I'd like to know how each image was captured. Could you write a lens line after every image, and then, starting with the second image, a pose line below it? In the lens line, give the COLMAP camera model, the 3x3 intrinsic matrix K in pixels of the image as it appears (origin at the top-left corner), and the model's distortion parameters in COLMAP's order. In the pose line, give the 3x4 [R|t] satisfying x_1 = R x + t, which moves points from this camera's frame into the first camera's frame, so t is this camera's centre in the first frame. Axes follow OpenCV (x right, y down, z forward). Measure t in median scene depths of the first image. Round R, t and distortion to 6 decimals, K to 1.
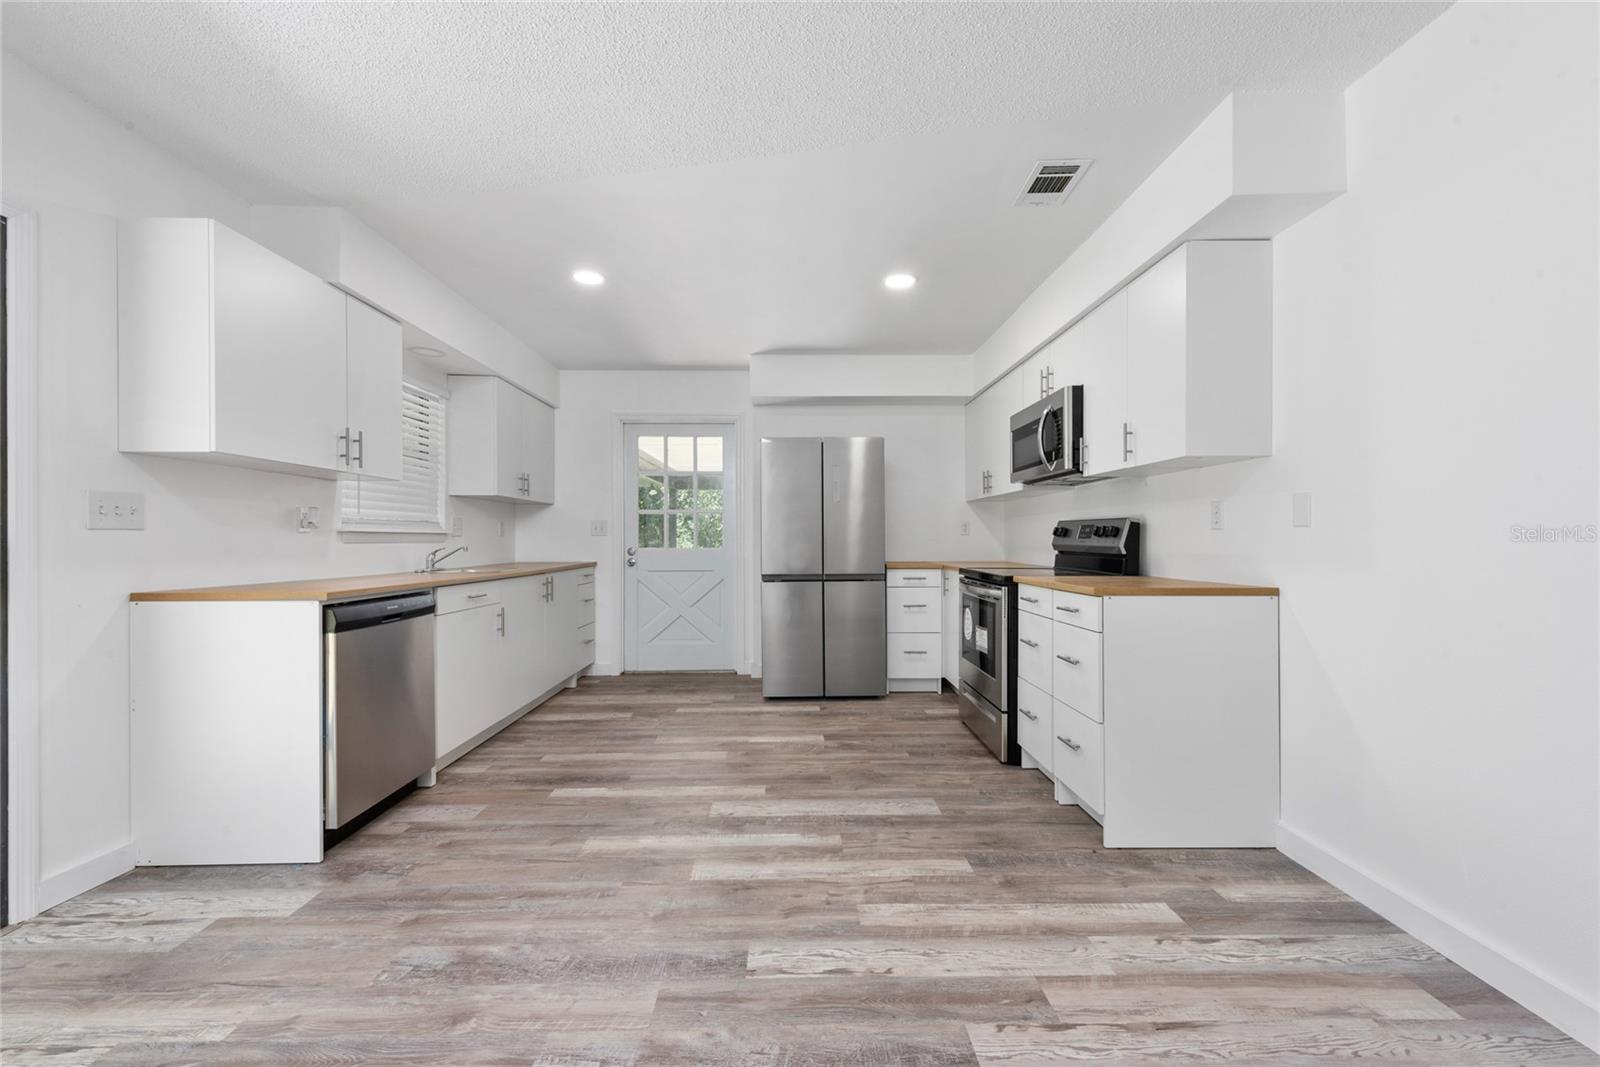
lens RADIAL K [[626.1, 0, 800.4], [0, 626.1, 536.5], [0, 0, 1]] dist [0.015471, -0.005465]
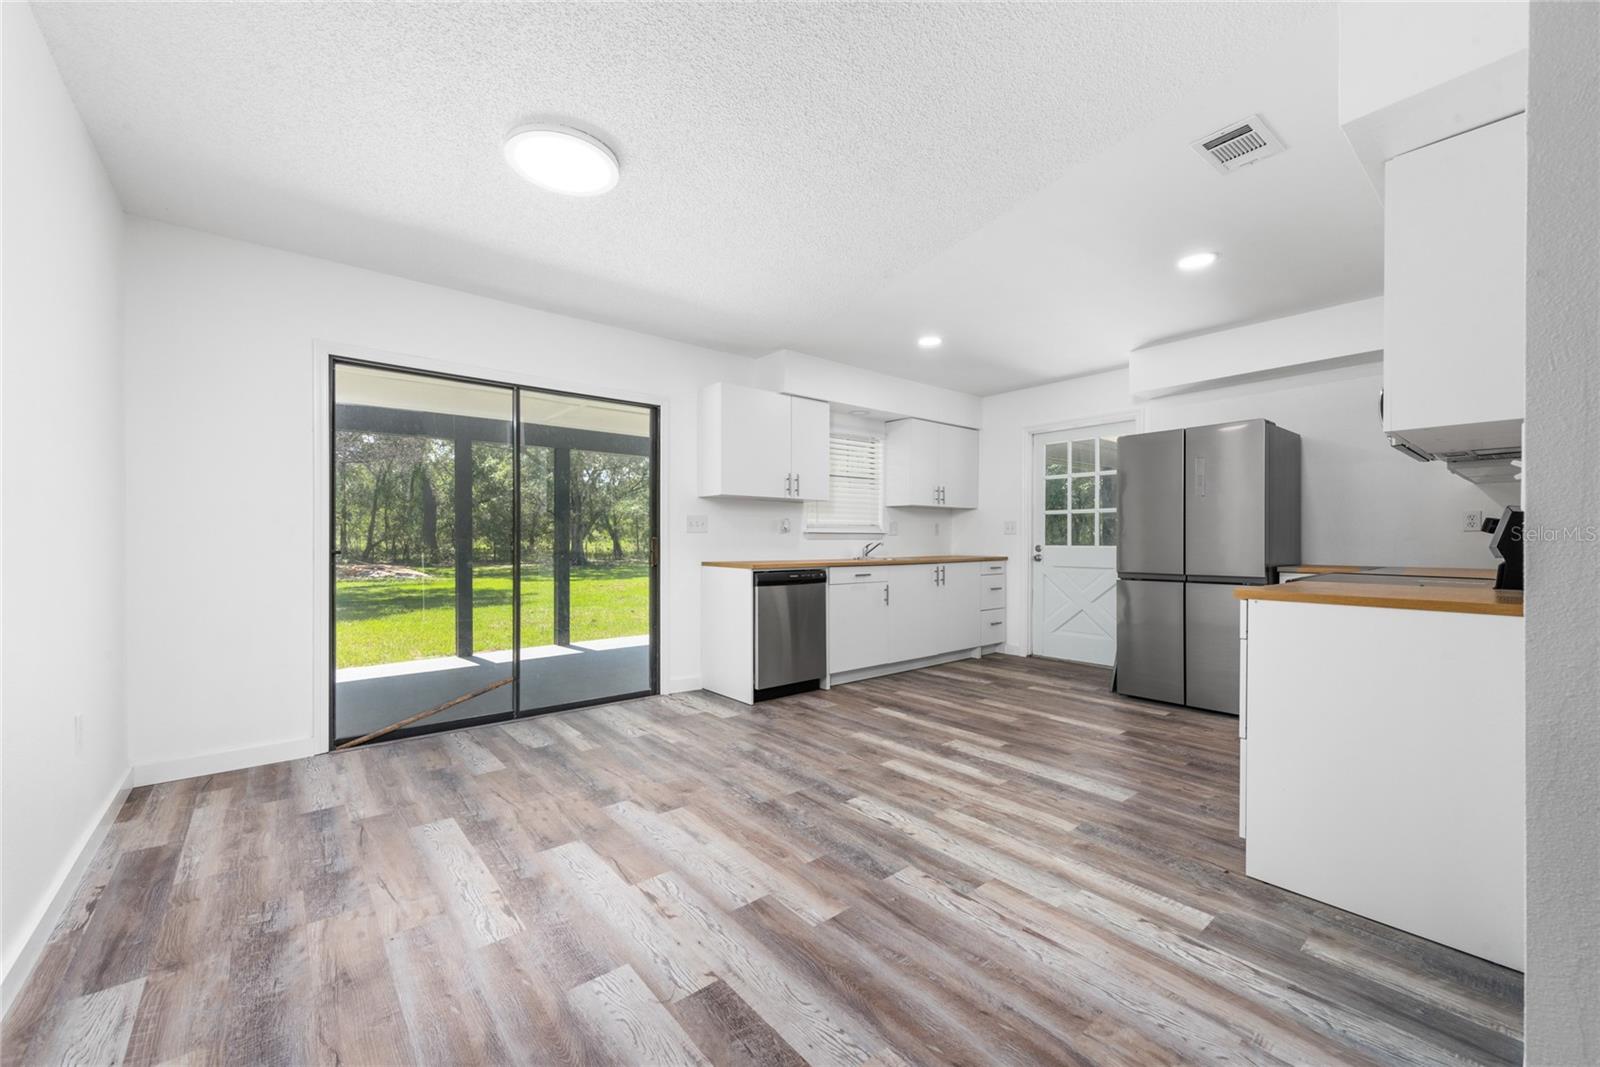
lens RADIAL K [[629.4, 0, 800.4], [0, 629.4, 539.0], [0, 0, 1]] dist [0.016408, -0.006188]
pose [[0.623567, 0.002100, -0.781767, 0.601731], [0.002838, 0.999984, 0.004950, 0.000738], [0.781765, -0.005305, 0.623551, -0.056440]]
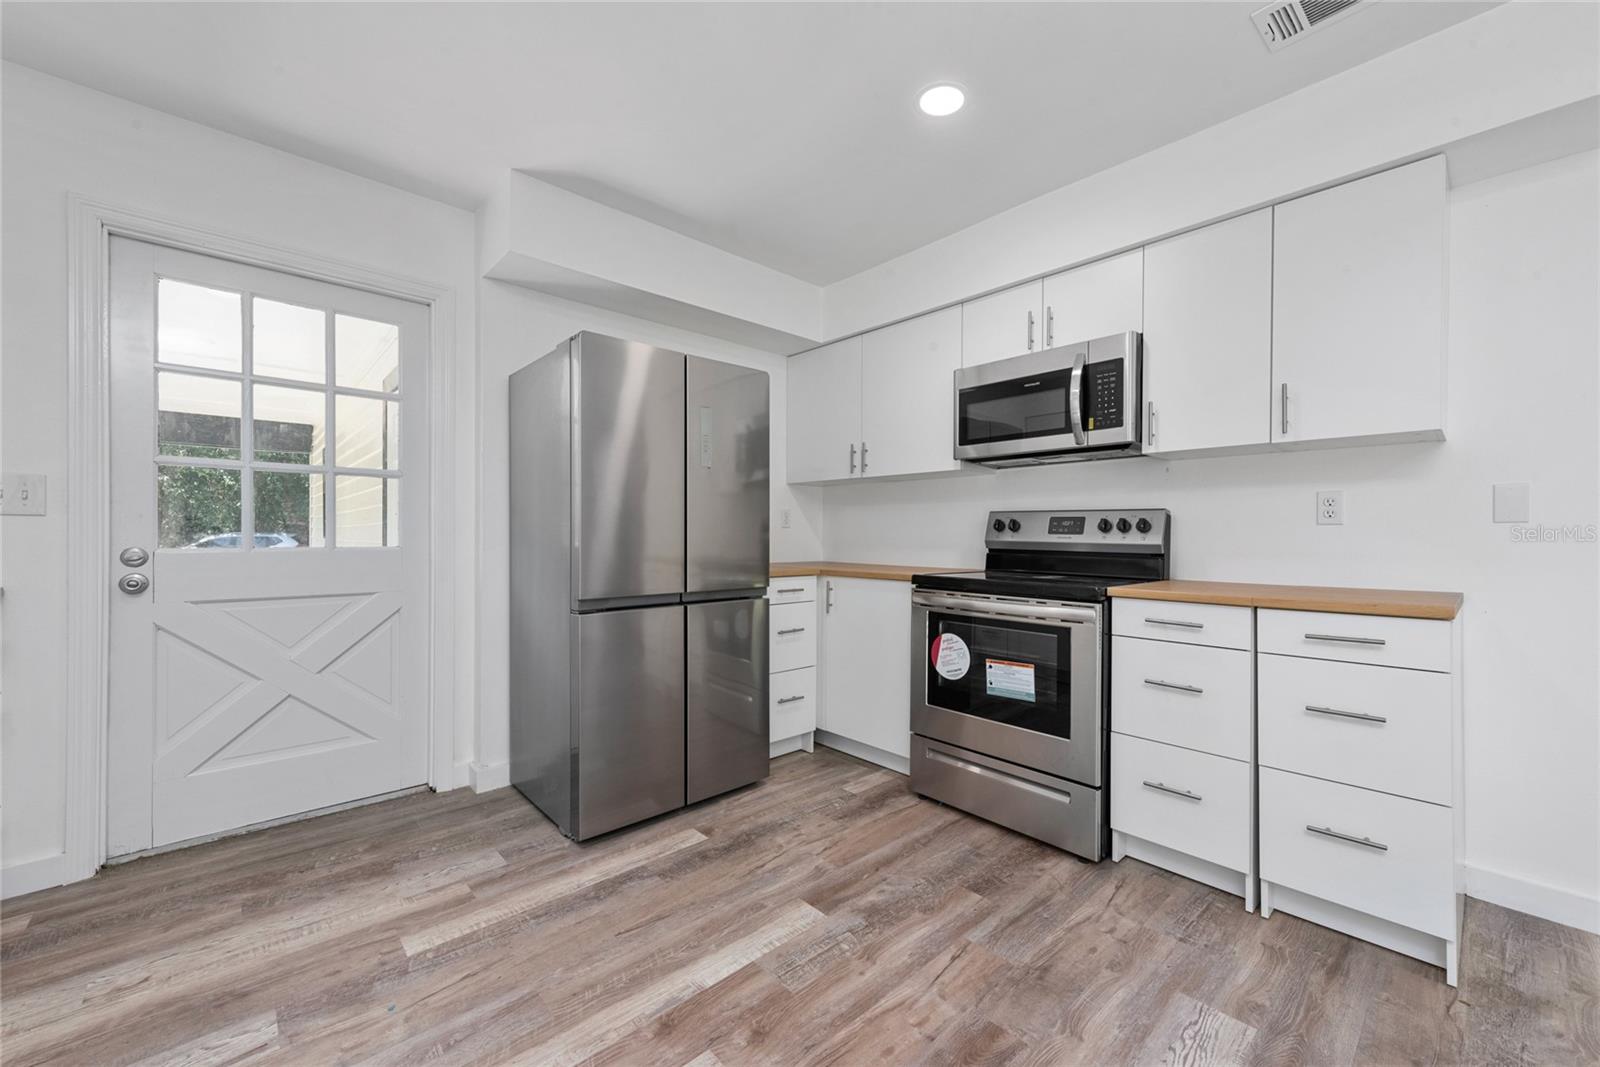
lens RADIAL K [[626.1, 0, 800.4], [0, 626.1, 536.5], [0, 0, 1]] dist [0.015471, -0.005465]
pose [[0.751536, 0.005194, 0.659672, -0.378737], [-0.010776, 0.999932, 0.004403, 0.007674], [-0.659604, -0.010418, 0.751541, 0.721051]]
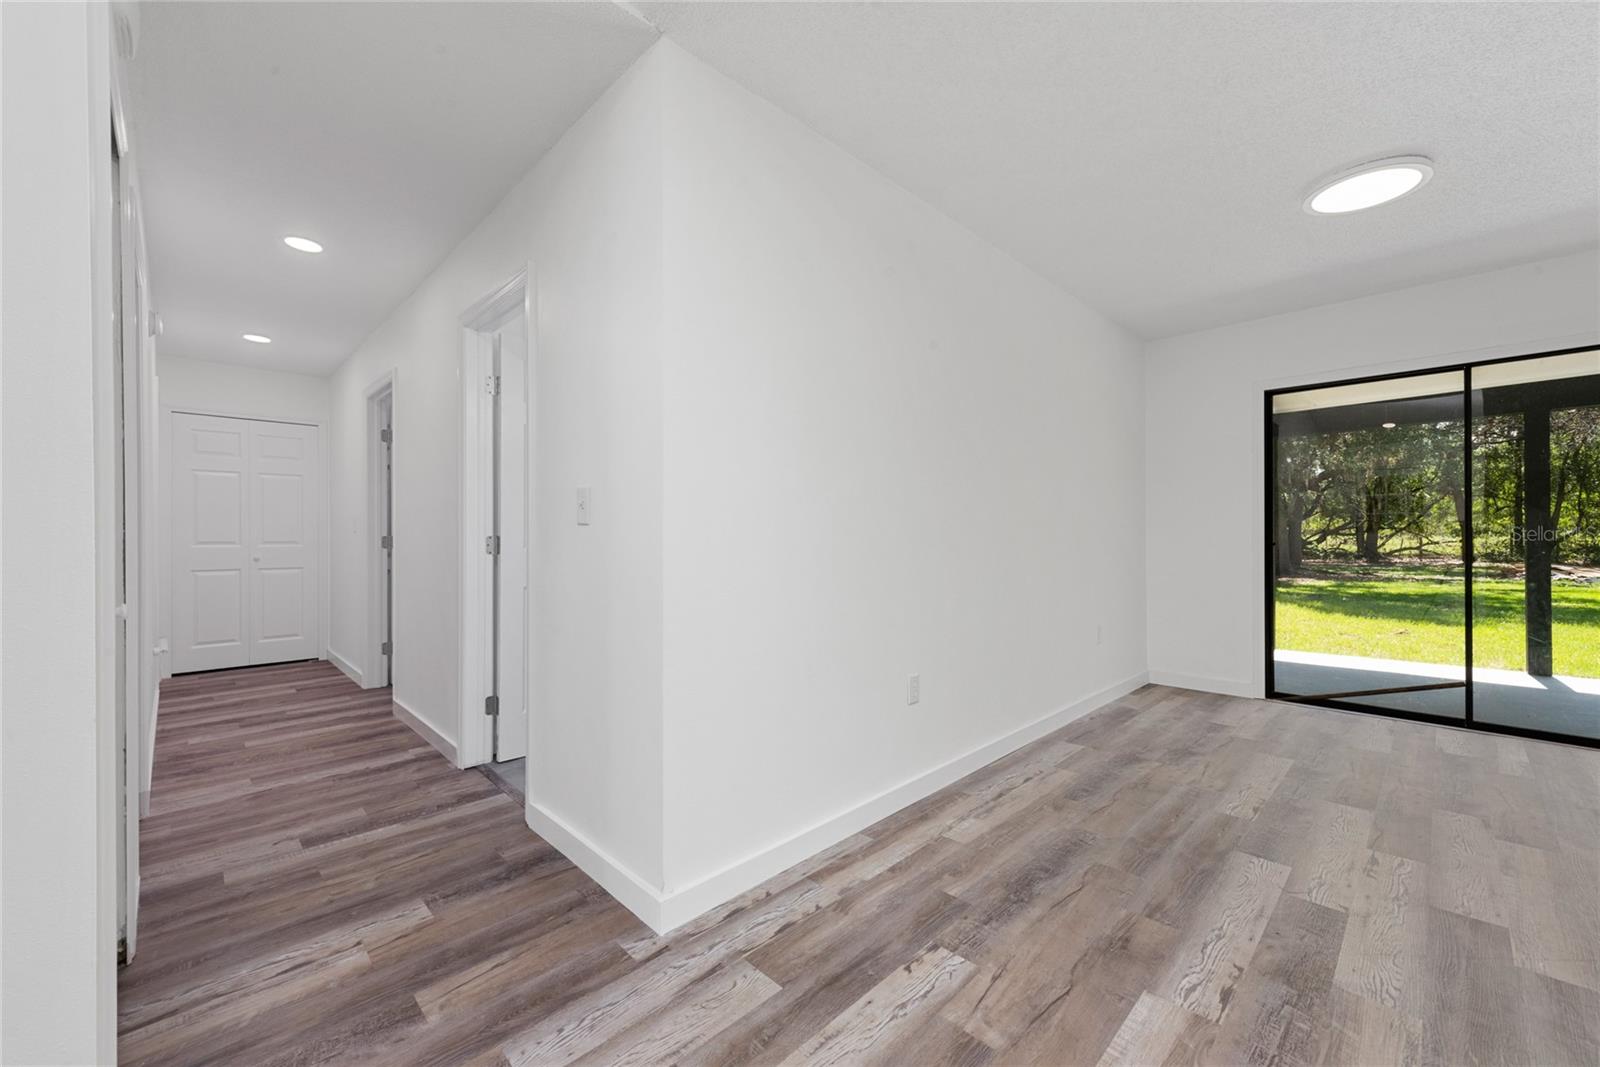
lens RADIAL K [[629.4, 0, 800.4], [0, 629.4, 539.0], [0, 0, 1]] dist [0.016408, -0.006188]
pose [[-0.729201, 0.008773, -0.684243, 0.947635], [0.011267, 0.999936, 0.000814, 0.002518], [0.684207, -0.007116, -0.729253, 0.305899]]
